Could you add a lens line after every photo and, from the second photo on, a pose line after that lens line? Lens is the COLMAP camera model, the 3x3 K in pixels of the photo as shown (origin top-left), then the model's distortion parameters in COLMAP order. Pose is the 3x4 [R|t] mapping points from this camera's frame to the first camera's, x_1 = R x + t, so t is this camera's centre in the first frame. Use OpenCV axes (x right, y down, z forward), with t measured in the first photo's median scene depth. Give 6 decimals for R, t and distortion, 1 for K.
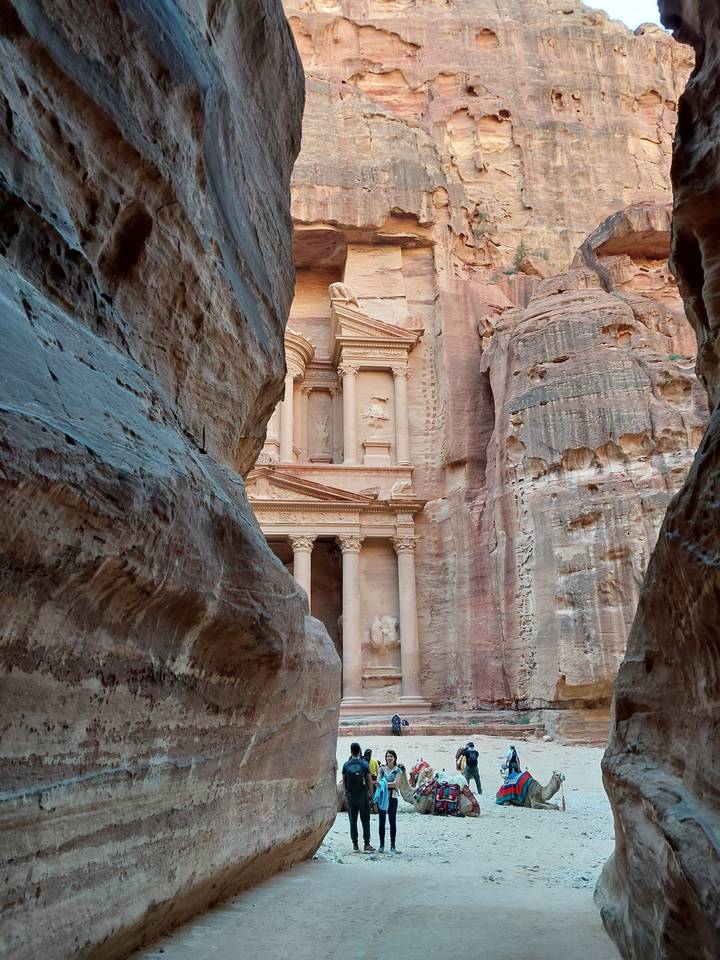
lens RADIAL K [[741.2, 0, 358.9], [0, 741.2, 483.0], [0, 0, 1]] dist [0.032464, -0.018663]
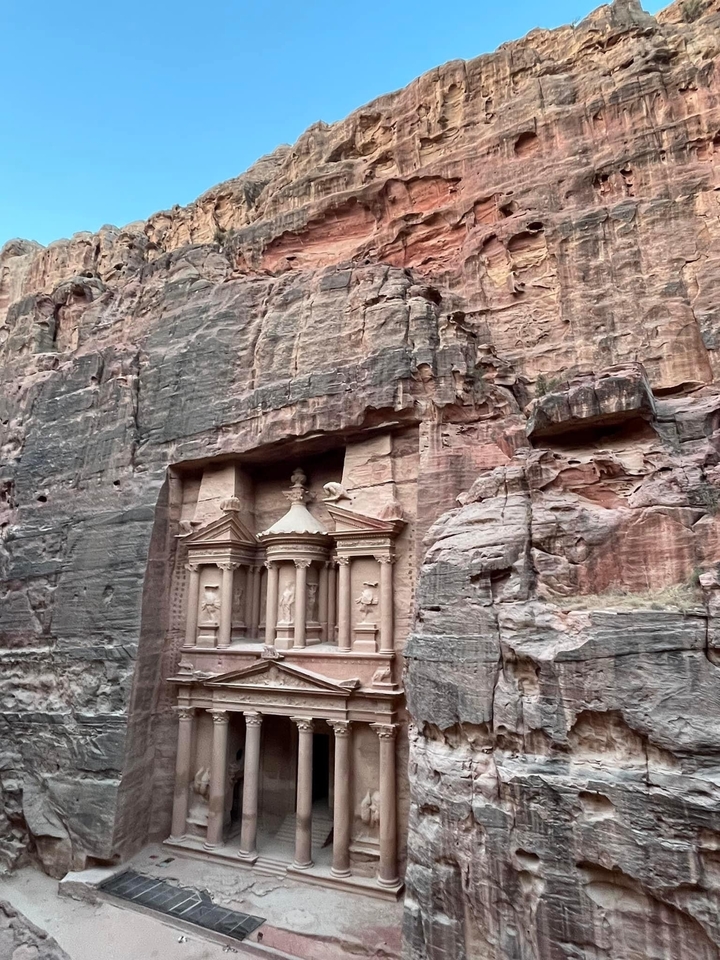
lens RADIAL K [[575.1, 0, 359.7], [0, 575.1, 477.8], [0, 0, 1]] dist [0.000177, -0.003283]
pose [[0.841699, -0.104769, -0.529685, 0.479159], [0.147910, 0.988209, 0.039574, -0.301406], [0.519293, -0.111656, 0.847271, 0.260283]]
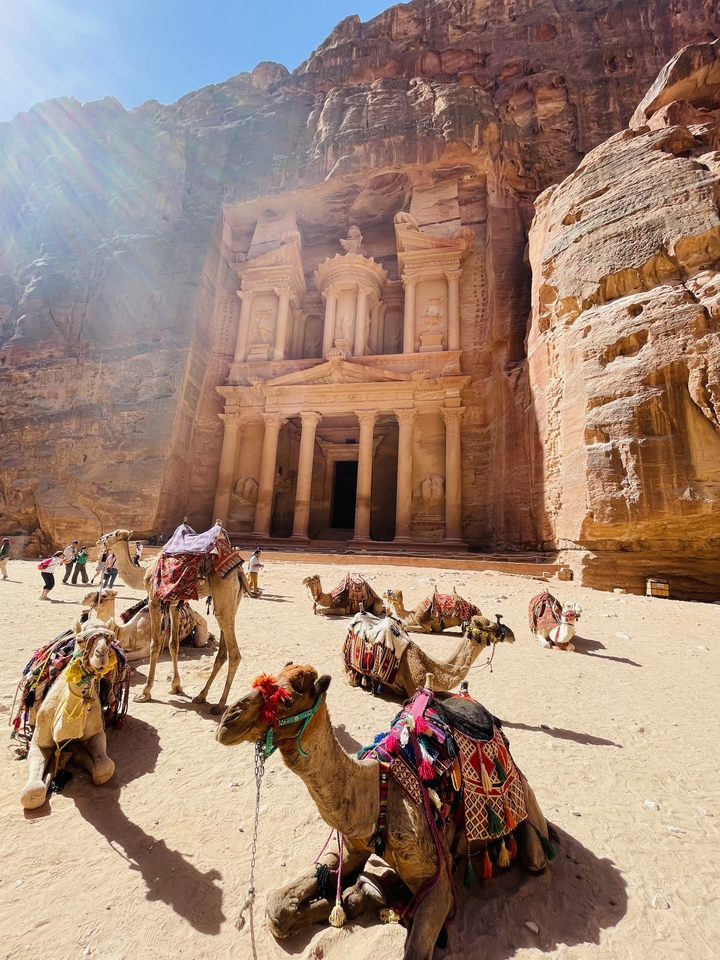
lens RADIAL K [[389.8, 0, 356.9], [0, 389.8, 481.9], [0, 0, 1]] dist [-0.011398, 0.001237]
pose [[0.946525, -0.002933, -0.322618, 0.107505], [0.032436, 0.995757, 0.086111, 0.117163], [0.320997, -0.091971, 0.942604, 0.320519]]
